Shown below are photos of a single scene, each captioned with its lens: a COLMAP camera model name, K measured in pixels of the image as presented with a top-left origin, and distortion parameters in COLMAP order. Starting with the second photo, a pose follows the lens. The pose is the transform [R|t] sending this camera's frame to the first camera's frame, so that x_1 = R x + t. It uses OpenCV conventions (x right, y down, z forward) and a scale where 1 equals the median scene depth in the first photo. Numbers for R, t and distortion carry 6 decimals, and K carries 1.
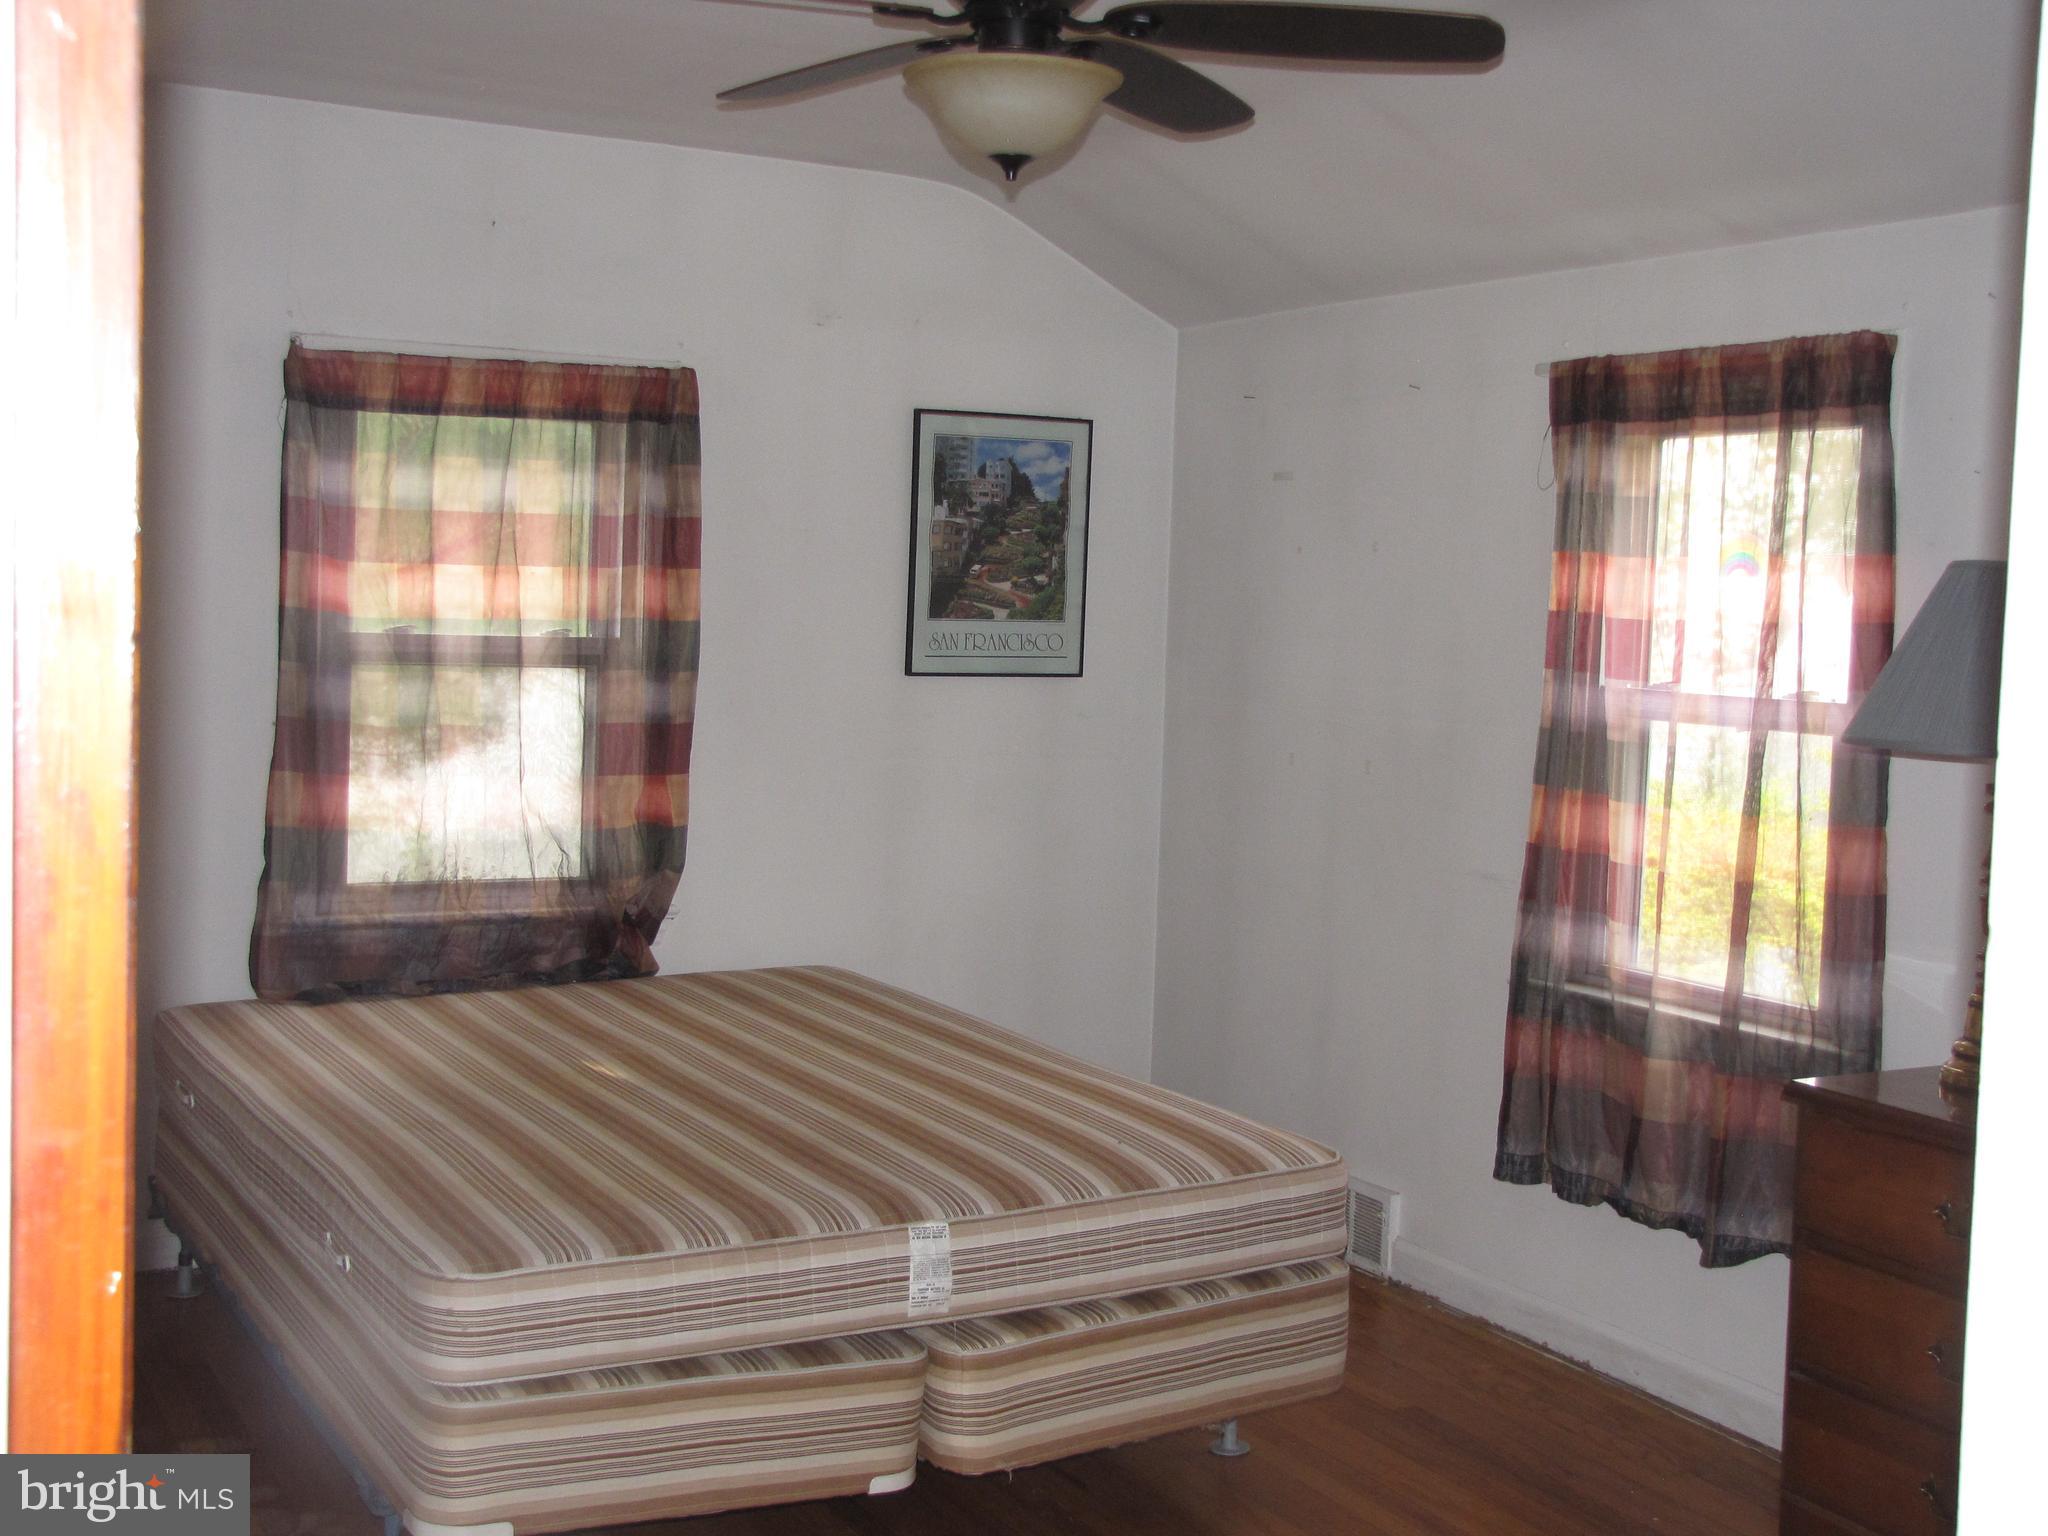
lens RADIAL K [[2407.3, 0, 1023.0], [0, 2407.3, 749.2], [0, 0, 1]] dist [-0.026040, 0.000000]
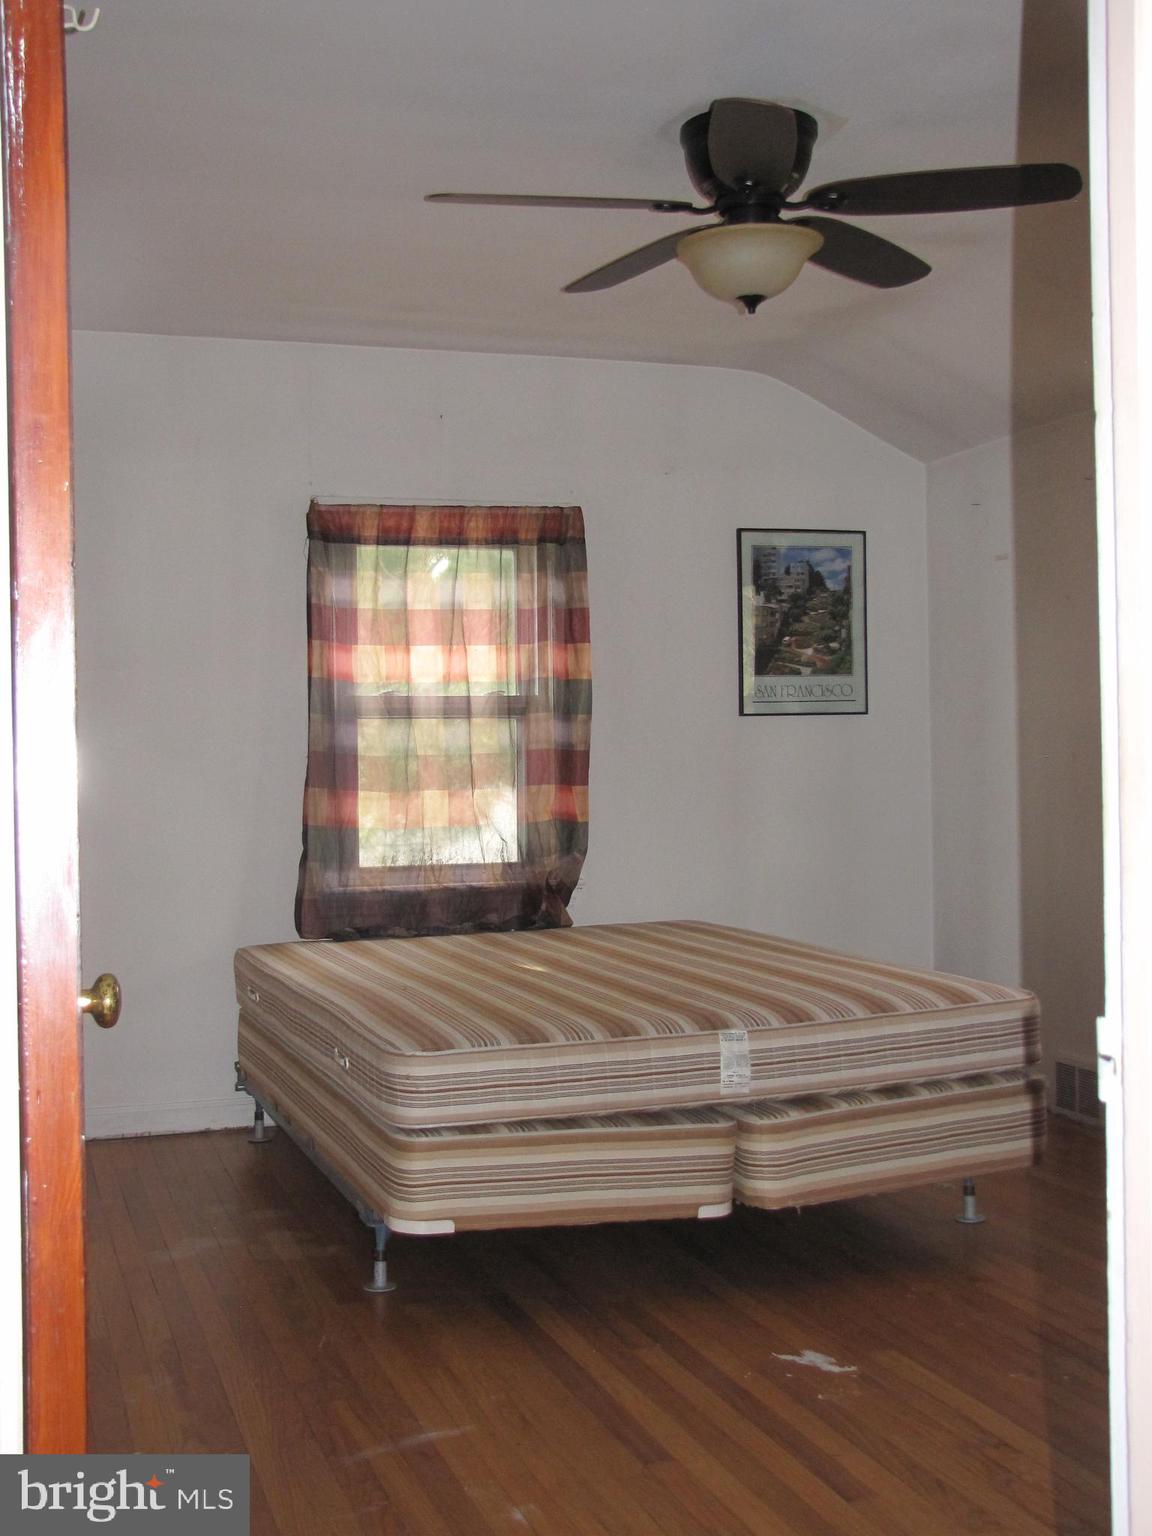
lens RADIAL K [[1805.5, 0, 583.3], [0, 1805.5, 776.8], [0, 0, 1]] dist [-0.026040, 0.000000]
pose [[0.984292, -0.046451, -0.170328, 0.045795], [0.036387, 0.997429, -0.061741, 0.076793], [0.172758, 0.054574, 0.983451, -0.068389]]
